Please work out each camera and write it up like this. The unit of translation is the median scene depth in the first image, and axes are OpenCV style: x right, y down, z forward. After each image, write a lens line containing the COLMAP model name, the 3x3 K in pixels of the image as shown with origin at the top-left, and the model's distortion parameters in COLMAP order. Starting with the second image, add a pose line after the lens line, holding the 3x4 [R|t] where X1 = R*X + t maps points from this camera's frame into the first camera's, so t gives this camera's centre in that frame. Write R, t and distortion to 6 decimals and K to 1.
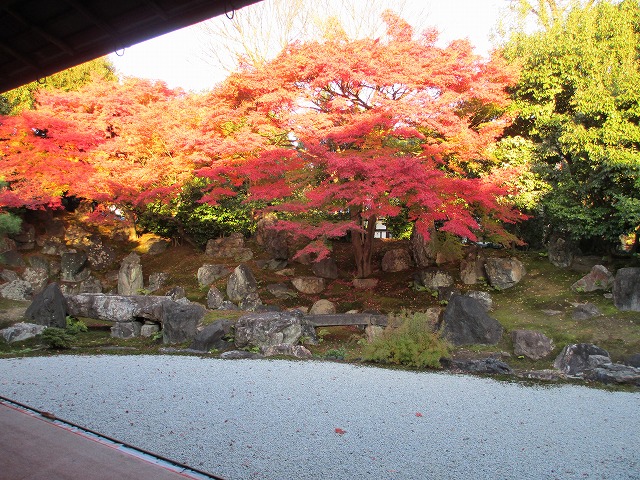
lens RADIAL K [[531.8, 0, 330.8], [0, 531.8, 240.4], [0, 0, 1]] dist [-0.046291, 0.005794]
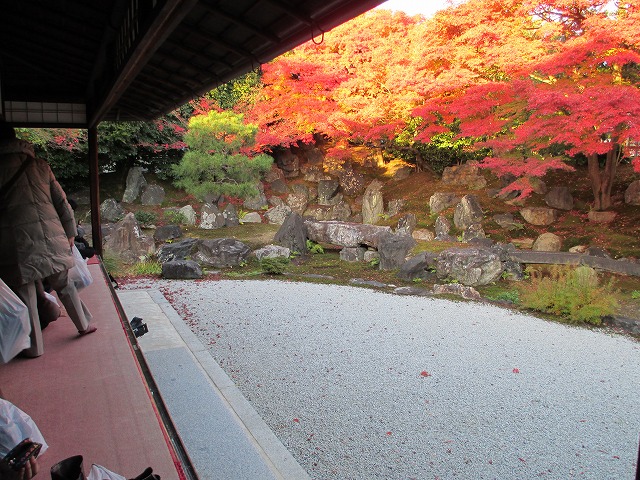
lens RADIAL K [[537.6, 0, 340.0], [0, 537.6, 240.1], [0, 0, 1]] dist [-0.042554, 0.005578]
pose [[0.882677, 0.053971, -0.466872, 0.133579], [0.021236, 0.987790, 0.154340, -0.042461], [0.469501, -0.146147, 0.870753, -0.031049]]
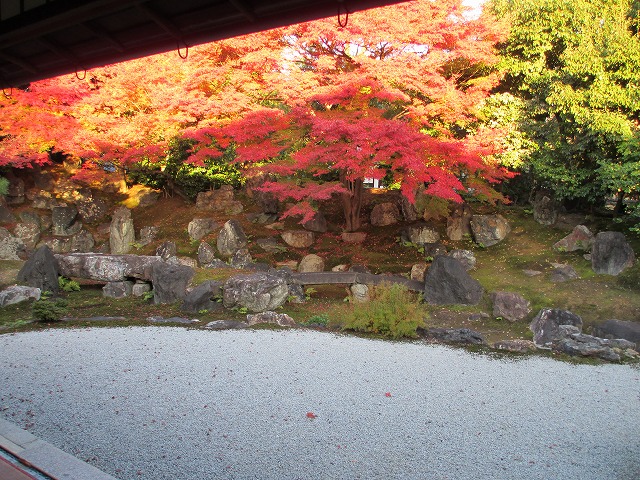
lens RADIAL K [[531.8, 0, 330.8], [0, 531.8, 240.4], [0, 0, 1]] dist [-0.046291, 0.005794]
pose [[0.999955, -0.004419, 0.008344, 0.016772], [0.003441, 0.993500, 0.113780, -0.039284], [-0.008792, -0.113746, 0.993471, -0.010011]]
